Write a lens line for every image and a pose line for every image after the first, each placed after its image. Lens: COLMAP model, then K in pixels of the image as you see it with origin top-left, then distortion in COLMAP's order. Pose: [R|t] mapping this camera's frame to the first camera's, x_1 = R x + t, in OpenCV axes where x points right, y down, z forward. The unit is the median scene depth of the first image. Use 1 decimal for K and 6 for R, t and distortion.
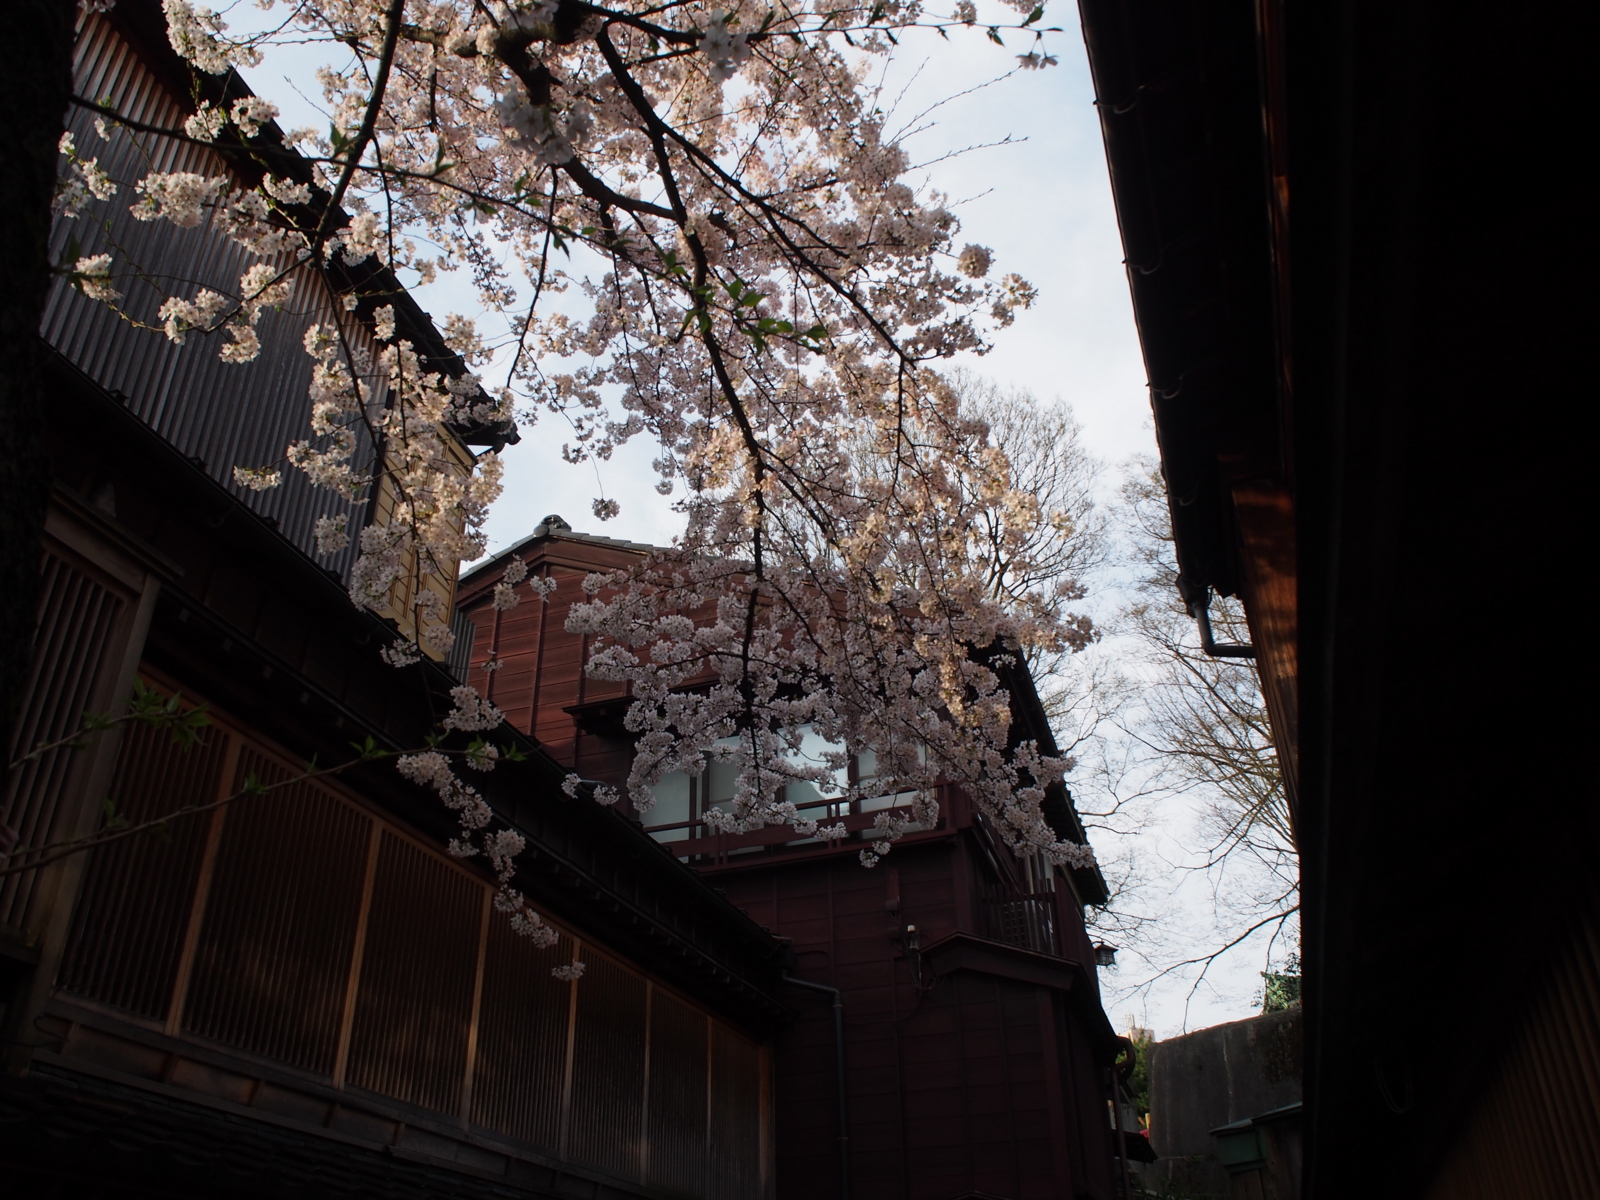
lens RADIAL K [[1329.1, 0, 798.7], [0, 1329.1, 604.6], [0, 0, 1]] dist [-0.027861, -0.000078]
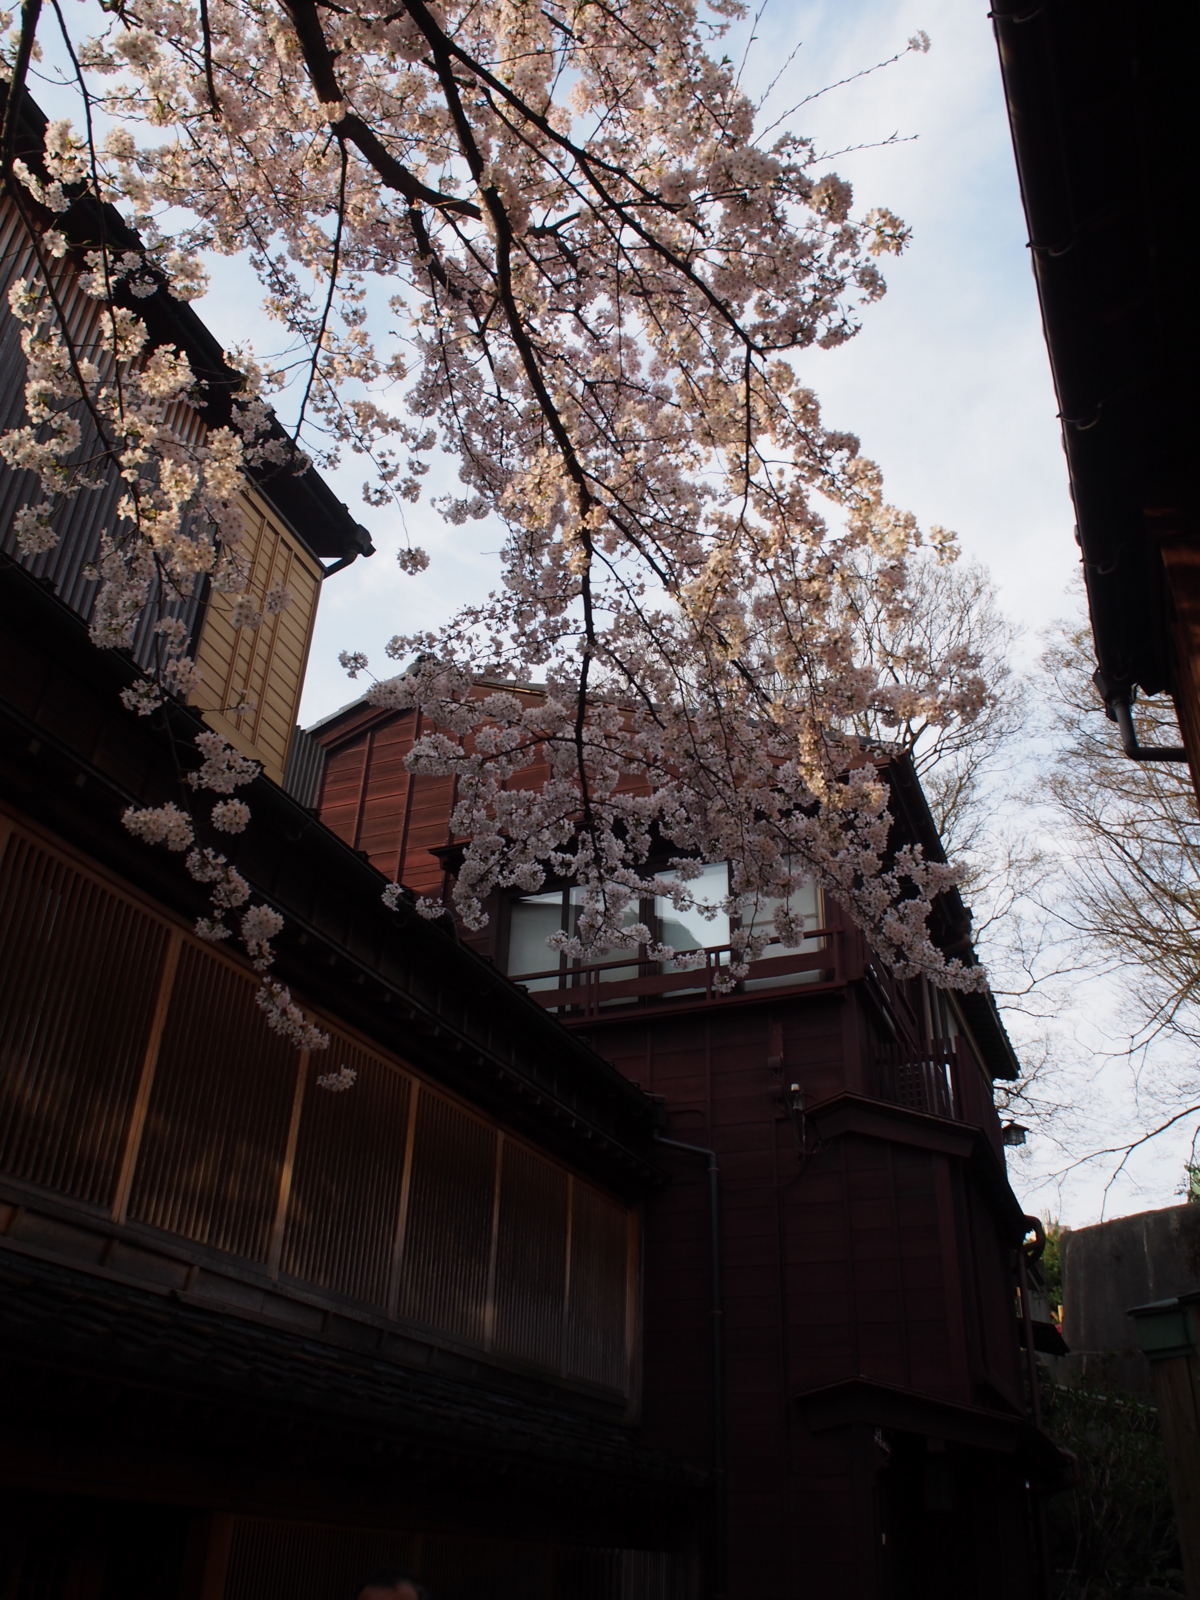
lens RADIAL K [[1329.1, 0, 600.0], [0, 1329.1, 800.0], [0, 0, 1]] dist [-0.027861, -0.000078]
pose [[0.996491, 0.008969, -0.083222, 0.044097], [-0.008321, 0.999932, 0.008126, 0.068678], [0.083290, -0.007405, 0.996498, 0.136132]]
